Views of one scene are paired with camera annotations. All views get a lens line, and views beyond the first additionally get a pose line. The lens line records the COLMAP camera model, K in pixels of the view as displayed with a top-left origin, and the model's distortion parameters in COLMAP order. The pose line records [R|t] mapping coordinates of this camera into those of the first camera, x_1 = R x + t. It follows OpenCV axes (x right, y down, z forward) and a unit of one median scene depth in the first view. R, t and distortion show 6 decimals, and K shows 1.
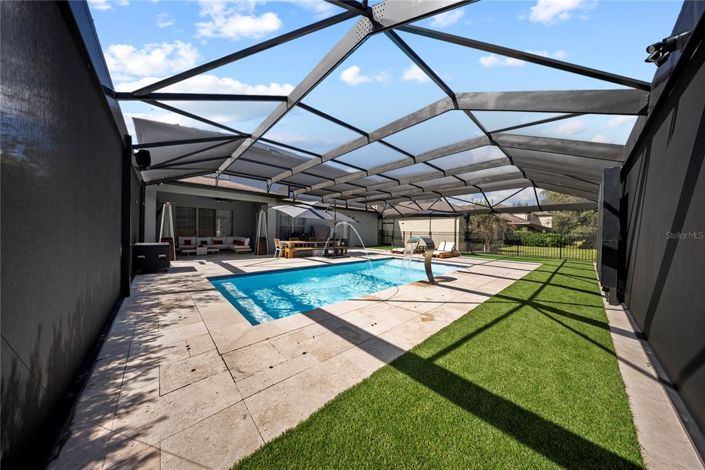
lens RADIAL K [[214.9, 0, 344.4], [0, 214.9, 235.2], [0, 0, 1]] dist [-0.000474, -0.000018]
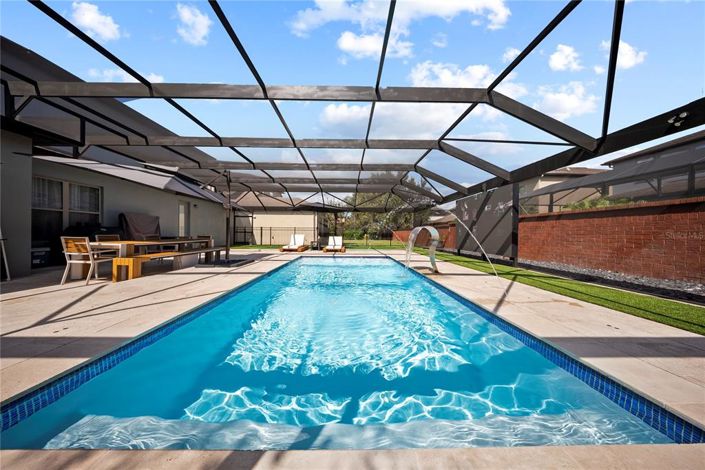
lens RADIAL K [[227.7, 0, 352.5], [0, 227.7, 235.0], [0, 0, 1]] dist [0.000307, 0.000022]
pose [[0.642836, -0.005148, 0.765987, -0.138956], [-0.007466, 0.999888, 0.012985, 0.001382], [-0.765968, -0.014066, 0.642725, 0.134804]]
